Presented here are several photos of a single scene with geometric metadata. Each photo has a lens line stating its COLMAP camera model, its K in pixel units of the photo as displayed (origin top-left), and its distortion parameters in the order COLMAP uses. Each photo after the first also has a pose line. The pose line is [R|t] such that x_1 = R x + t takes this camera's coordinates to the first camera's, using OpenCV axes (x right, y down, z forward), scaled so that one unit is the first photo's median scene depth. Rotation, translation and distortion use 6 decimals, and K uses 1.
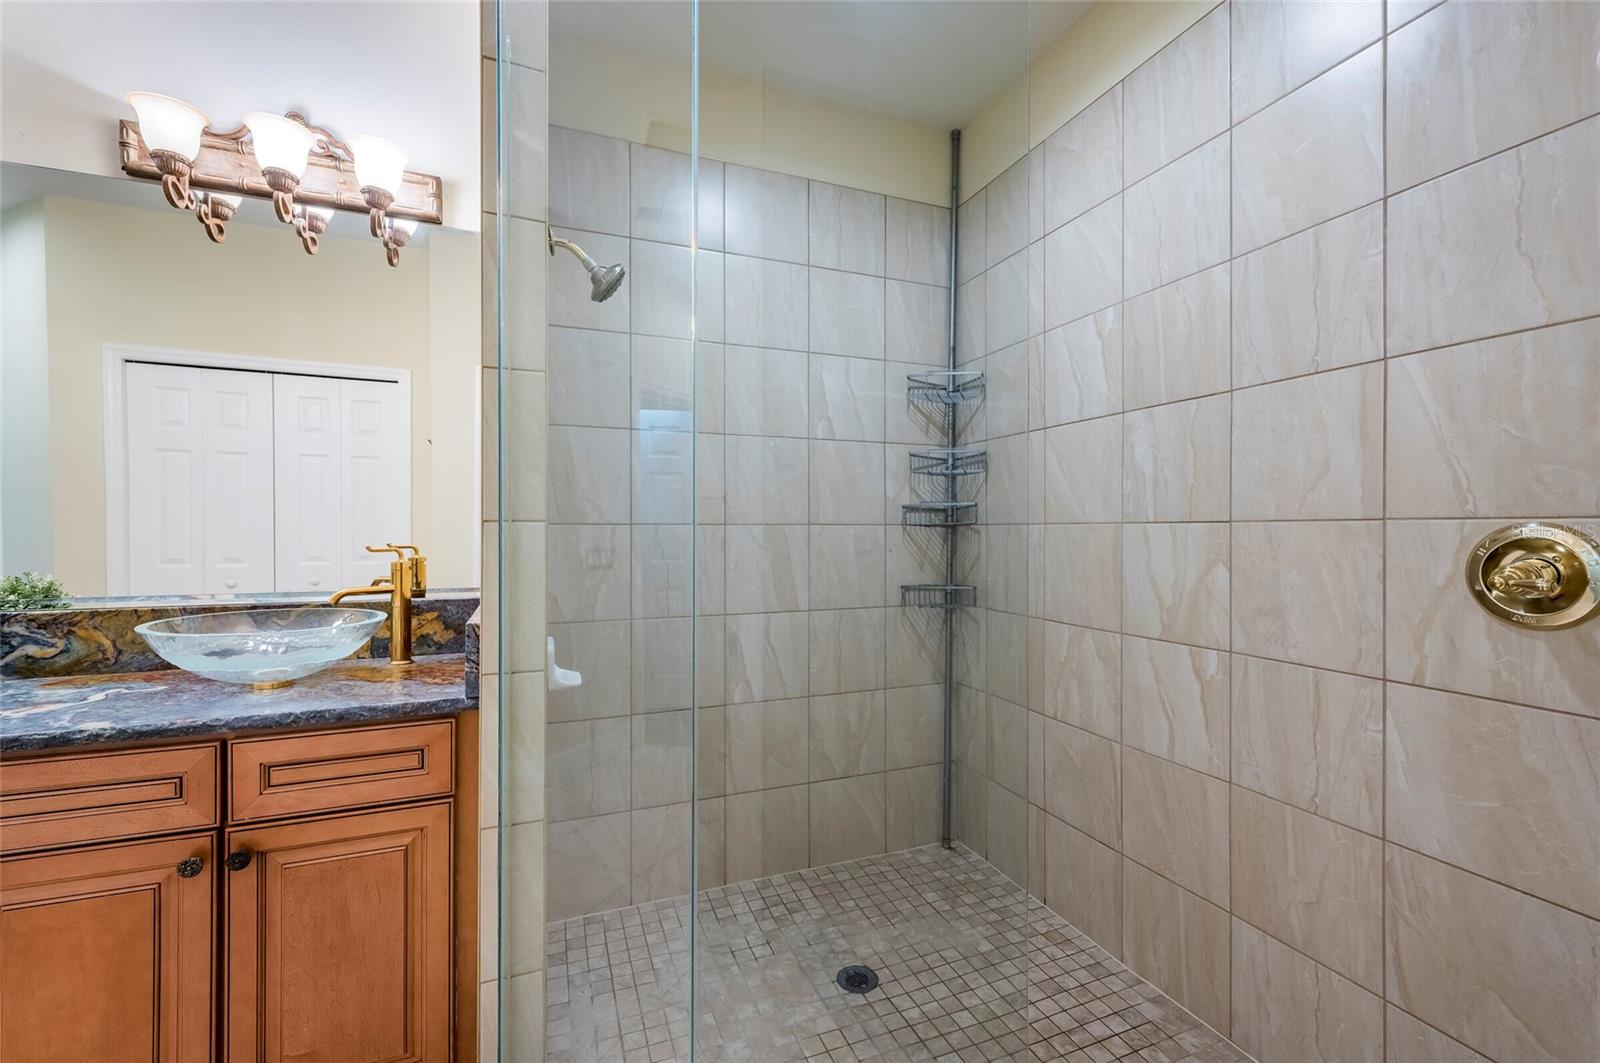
lens RADIAL K [[660.1, 0, 793.3], [0, 660.1, 530.5], [0, 0, 1]] dist [-0.002208, 0.000247]
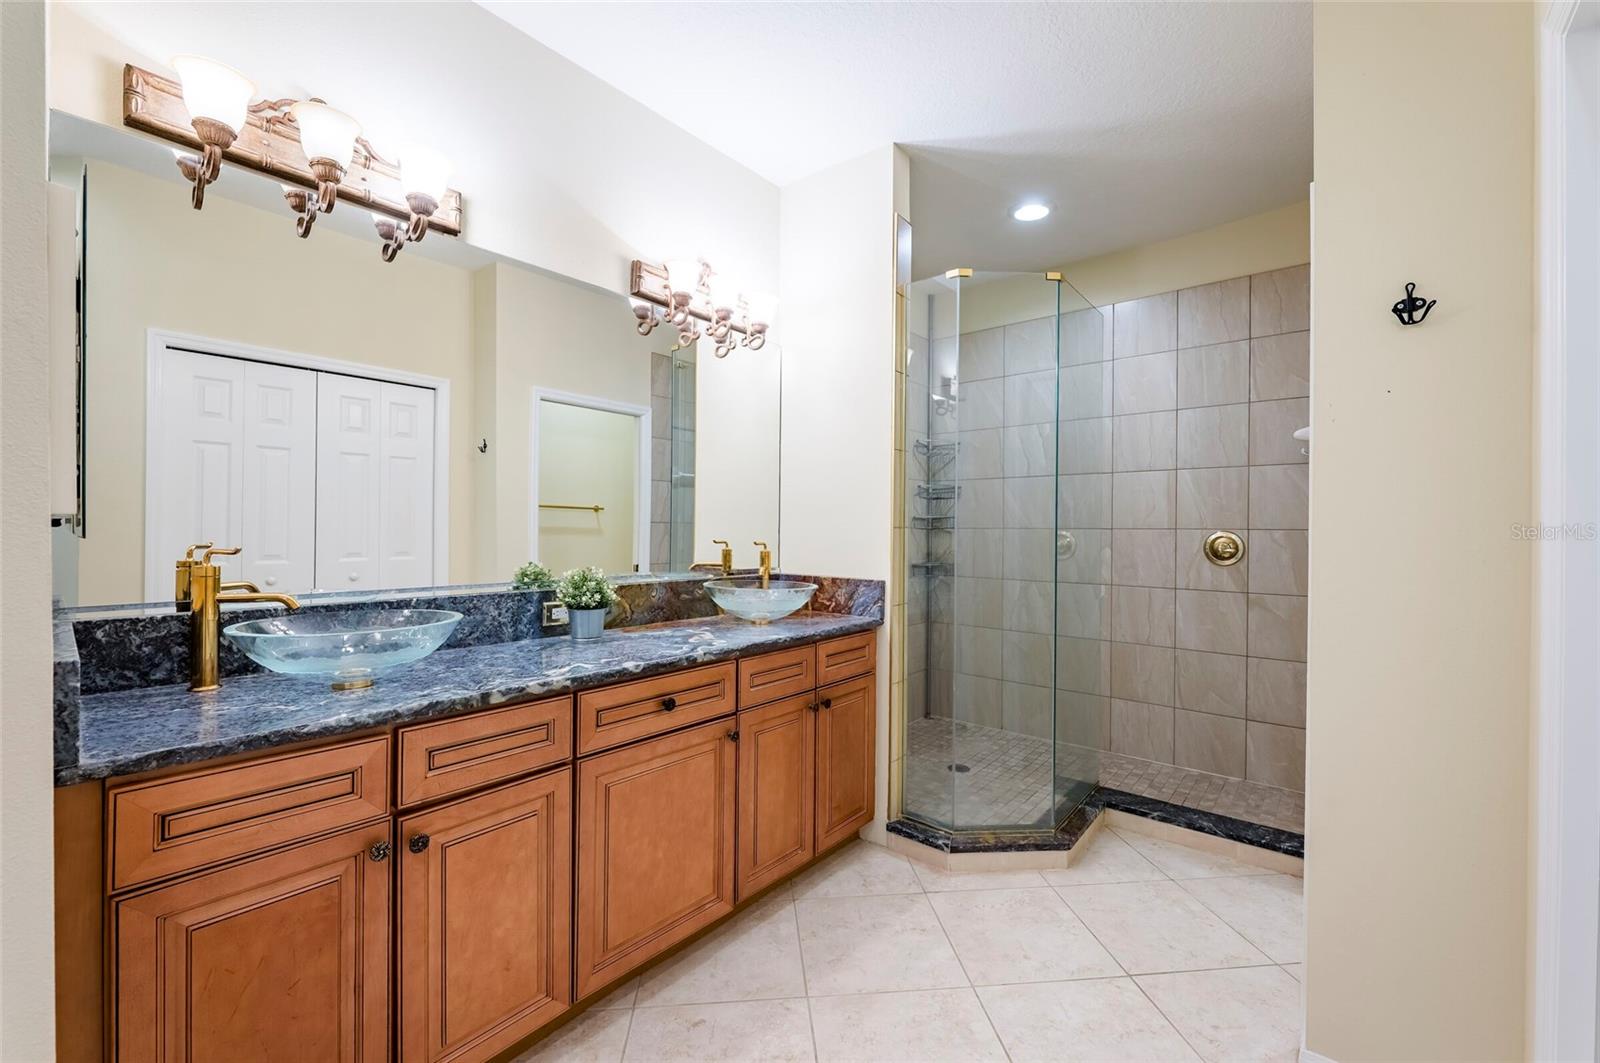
lens RADIAL K [[634.2, 0, 806.5], [0, 634.2, 531.4], [0, 0, 1]] dist [0.028560, 0.000258]
pose [[0.875469, 0.002723, 0.483267, -1.242080], [-0.004940, 0.999982, 0.003314, -0.006496], [-0.483249, -0.005289, 0.875467, -0.412517]]
